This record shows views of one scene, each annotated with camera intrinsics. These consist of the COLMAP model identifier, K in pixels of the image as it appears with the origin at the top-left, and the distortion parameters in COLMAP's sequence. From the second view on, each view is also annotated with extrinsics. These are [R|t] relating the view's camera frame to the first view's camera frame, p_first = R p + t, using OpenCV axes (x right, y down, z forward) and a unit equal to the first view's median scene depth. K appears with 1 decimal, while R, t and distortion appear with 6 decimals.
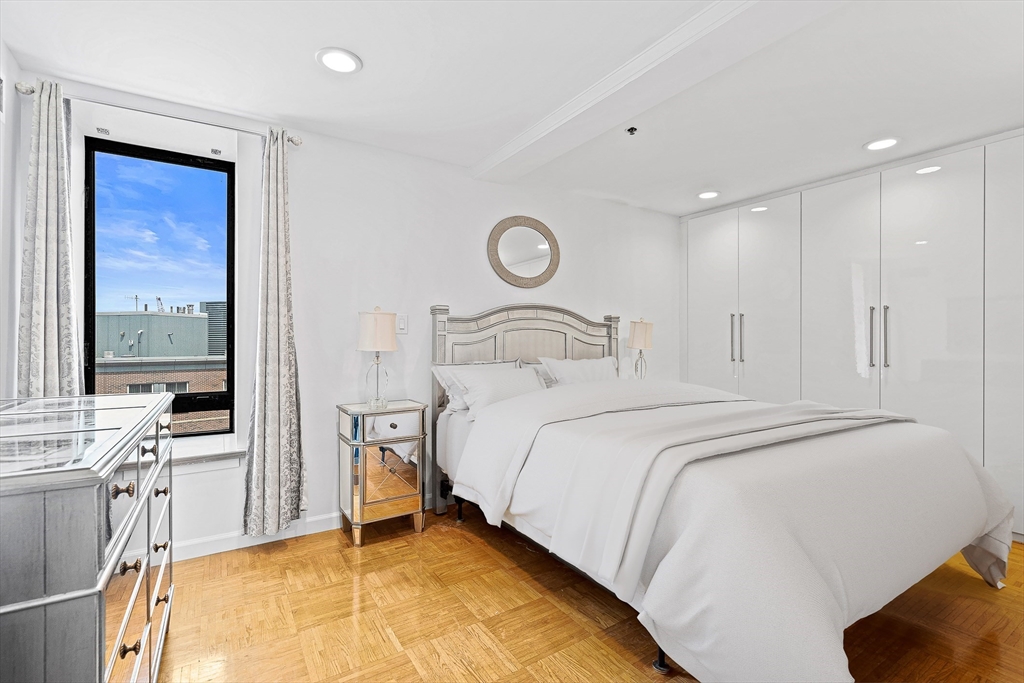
lens RADIAL K [[467.0, 0, 513.7], [0, 467.0, 343.3], [0, 0, 1]] dist [0.003845, -0.000798]
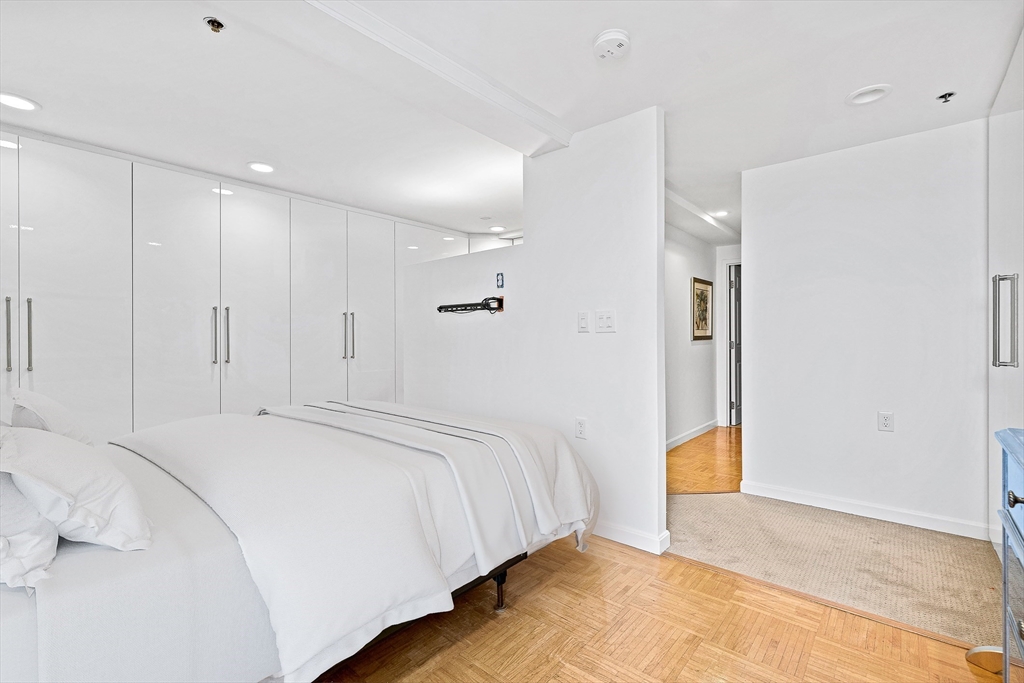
lens RADIAL K [[467.0, 0, 513.0], [0, 467.0, 338.5], [0, 0, 1]] dist [0.003845, -0.000798]
pose [[-0.300586, 0.003738, 0.953747, -0.483103], [0.012003, 0.999928, -0.000136, 0.000271], [-0.953679, 0.011407, -0.300609, 0.754661]]
